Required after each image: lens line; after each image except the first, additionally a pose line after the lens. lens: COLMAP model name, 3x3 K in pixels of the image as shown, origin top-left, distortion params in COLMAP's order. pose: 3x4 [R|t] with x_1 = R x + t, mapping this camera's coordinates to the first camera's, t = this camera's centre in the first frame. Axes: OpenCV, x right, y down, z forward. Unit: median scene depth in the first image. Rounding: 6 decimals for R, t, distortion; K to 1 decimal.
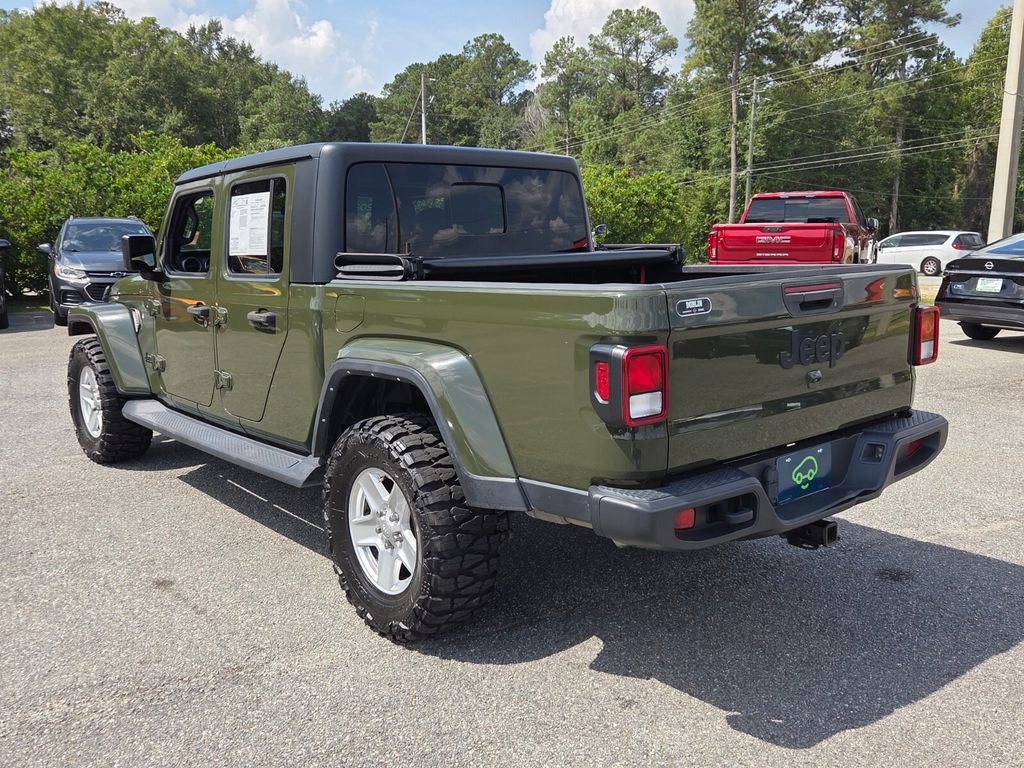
lens RADIAL K [[929.8, 0, 512.0], [0, 929.8, 384.0], [0, 0, 1]] dist [0.053306, -0.016028]
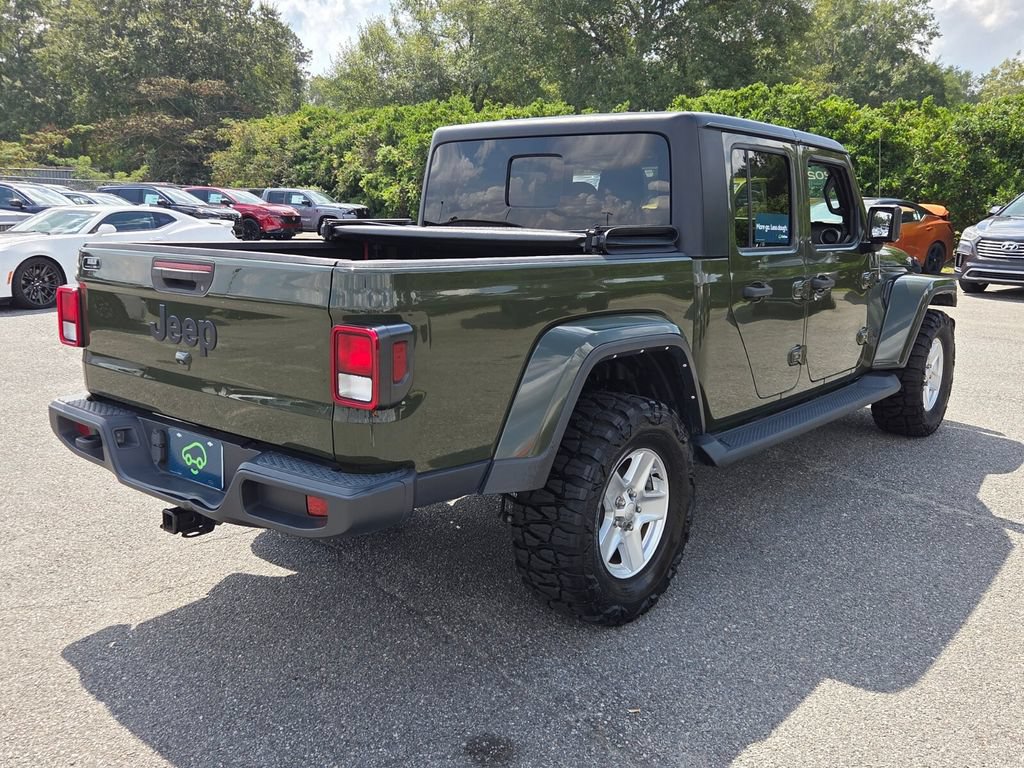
lens RADIAL K [[903.8, 0, 512.0], [0, 903.8, 384.0], [0, 0, 1]] dist [0.051433, -0.001756]
pose [[0.170222, 0.207809, -0.963244, 1.060717], [-0.166397, 0.969535, 0.179761, -0.170455], [0.971255, 0.129681, 0.199615, 0.944618]]
